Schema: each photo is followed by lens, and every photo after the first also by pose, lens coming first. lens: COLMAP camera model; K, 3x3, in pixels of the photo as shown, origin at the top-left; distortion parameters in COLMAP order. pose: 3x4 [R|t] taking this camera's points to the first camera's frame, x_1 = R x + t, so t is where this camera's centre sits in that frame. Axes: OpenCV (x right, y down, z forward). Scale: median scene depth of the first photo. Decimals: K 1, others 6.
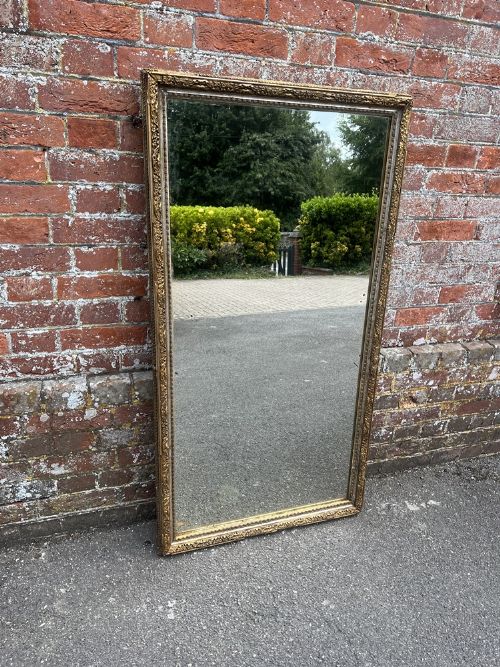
lens RADIAL K [[461.9, 0, 246.9], [0, 461.9, 322.2], [0, 0, 1]] dist [0.006615, -0.020242]
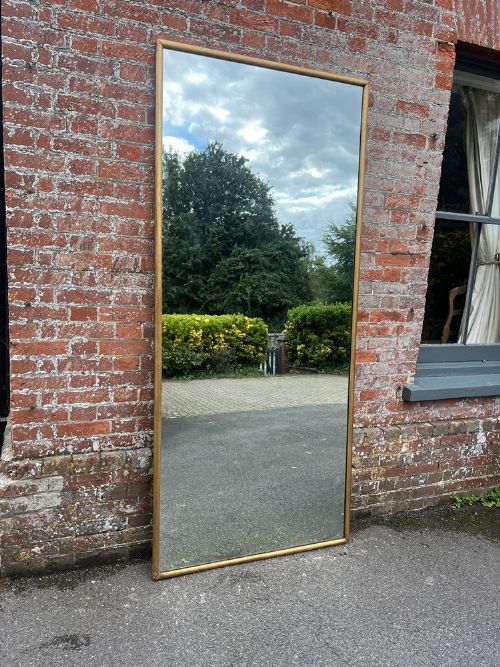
lens RADIAL K [[478.5, 0, 247.5], [0, 478.5, 331.6], [0, 0, 1]] dist [0.012108, -0.022270]
pose [[0.998562, -0.023433, 0.048225, -0.064661], [0.034566, 0.968928, -0.244915, 0.140966], [-0.040987, 0.246229, 0.968345, -0.782577]]
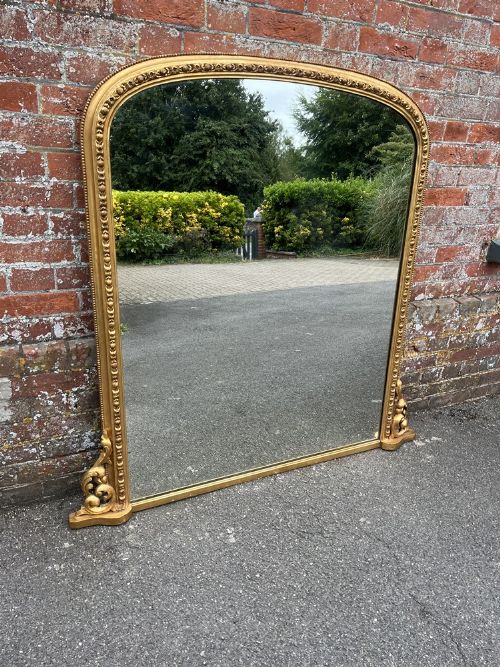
lens RADIAL K [[477.1, 0, 247.1], [0, 477.1, 327.5], [0, 0, 1]] dist [0.015641, -0.028788]
pose [[0.993567, -0.044527, 0.104125, -0.213279], [0.042762, 0.998902, 0.019119, 0.091827], [-0.104862, -0.014544, 0.994380, -0.157552]]
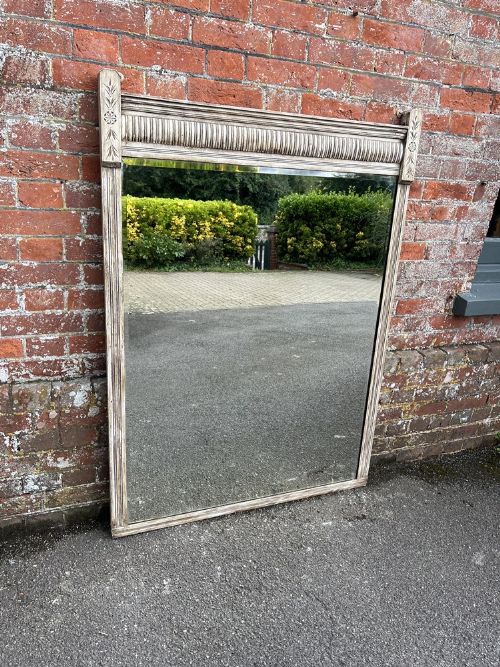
lens RADIAL K [[483.2, 0, 250.1], [0, 483.2, 332.5], [0, 0, 1]] dist [0.004068, -0.007792]
pose [[0.998278, -0.011769, 0.057463, -0.020881], [0.014499, 0.998774, -0.047332, 0.064770], [-0.056835, 0.048083, 0.997225, -0.205028]]
